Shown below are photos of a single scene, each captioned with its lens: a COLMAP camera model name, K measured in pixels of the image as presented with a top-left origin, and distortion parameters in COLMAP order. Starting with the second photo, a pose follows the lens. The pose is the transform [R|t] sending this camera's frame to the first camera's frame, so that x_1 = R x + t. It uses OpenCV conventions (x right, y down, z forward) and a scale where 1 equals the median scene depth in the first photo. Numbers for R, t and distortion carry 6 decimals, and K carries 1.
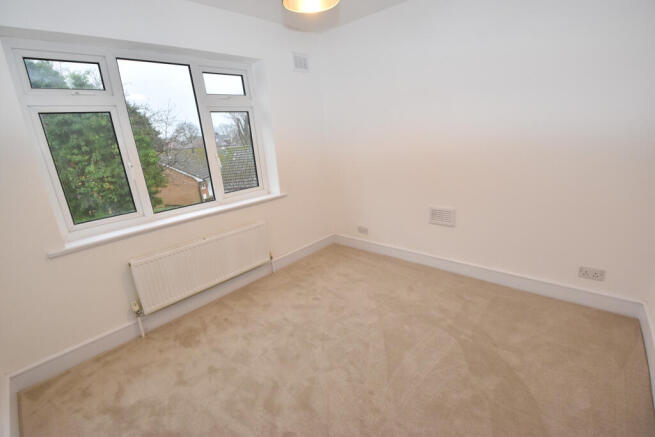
lens RADIAL K [[288.5, 0, 322.7], [0, 288.5, 218.7], [0, 0, 1]] dist [-0.025079, -0.005417]
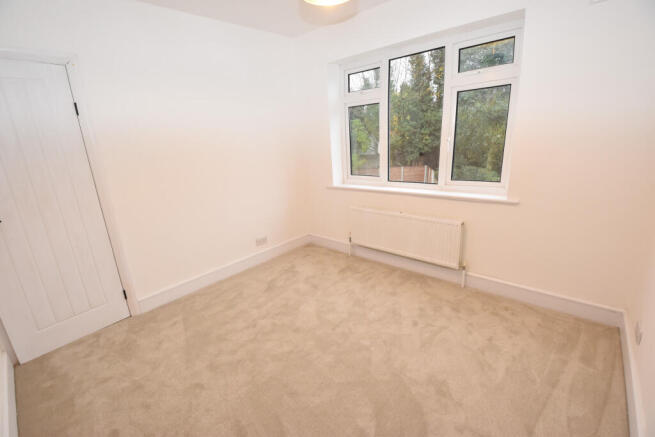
lens RADIAL K [[288.5, 0, 323.4], [0, 288.5, 219.7], [0, 0, 1]] dist [-0.025079, -0.005417]
pose [[-0.013430, 0.348027, -0.937388, 0.681259], [-0.198312, 0.917923, 0.343642, -0.240568], [0.980047, 0.190511, 0.056690, 0.651983]]
